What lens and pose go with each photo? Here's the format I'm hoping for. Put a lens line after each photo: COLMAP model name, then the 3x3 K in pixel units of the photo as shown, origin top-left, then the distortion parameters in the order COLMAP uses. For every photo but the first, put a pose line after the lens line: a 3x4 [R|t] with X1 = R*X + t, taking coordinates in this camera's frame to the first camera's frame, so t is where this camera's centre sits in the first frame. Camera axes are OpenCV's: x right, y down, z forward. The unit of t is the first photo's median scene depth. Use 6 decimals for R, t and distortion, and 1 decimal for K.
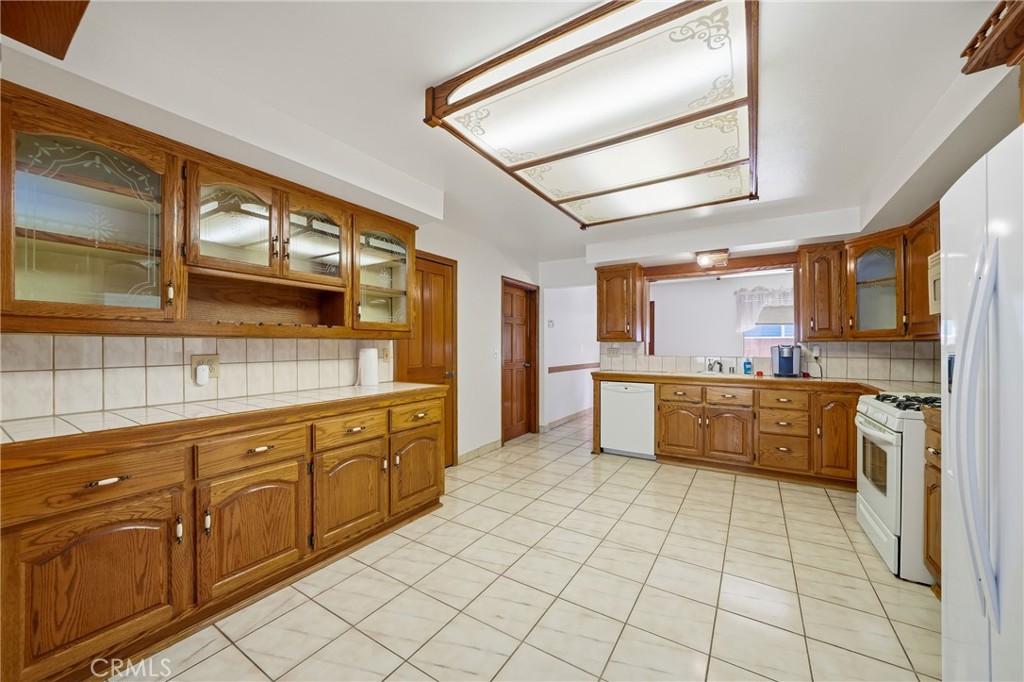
lens RADIAL K [[379.3, 0, 511.0], [0, 379.3, 345.0], [0, 0, 1]] dist [-0.016404, 0.000205]
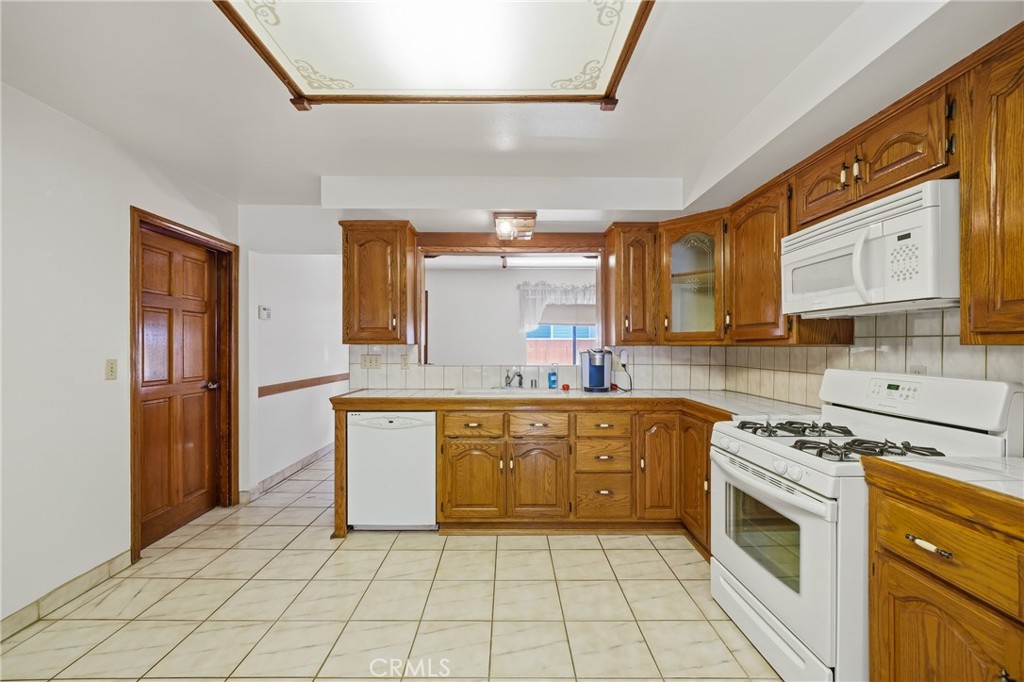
lens RADIAL K [[413.2, 0, 508.0], [0, 413.2, 345.9], [0, 0, 1]] dist [-0.000439, 0.000300]
pose [[0.842413, -0.000802, 0.538832, 0.113885], [-0.000942, 0.999995, 0.002961, -0.010361], [-0.538832, -0.003001, 0.842408, 0.368958]]
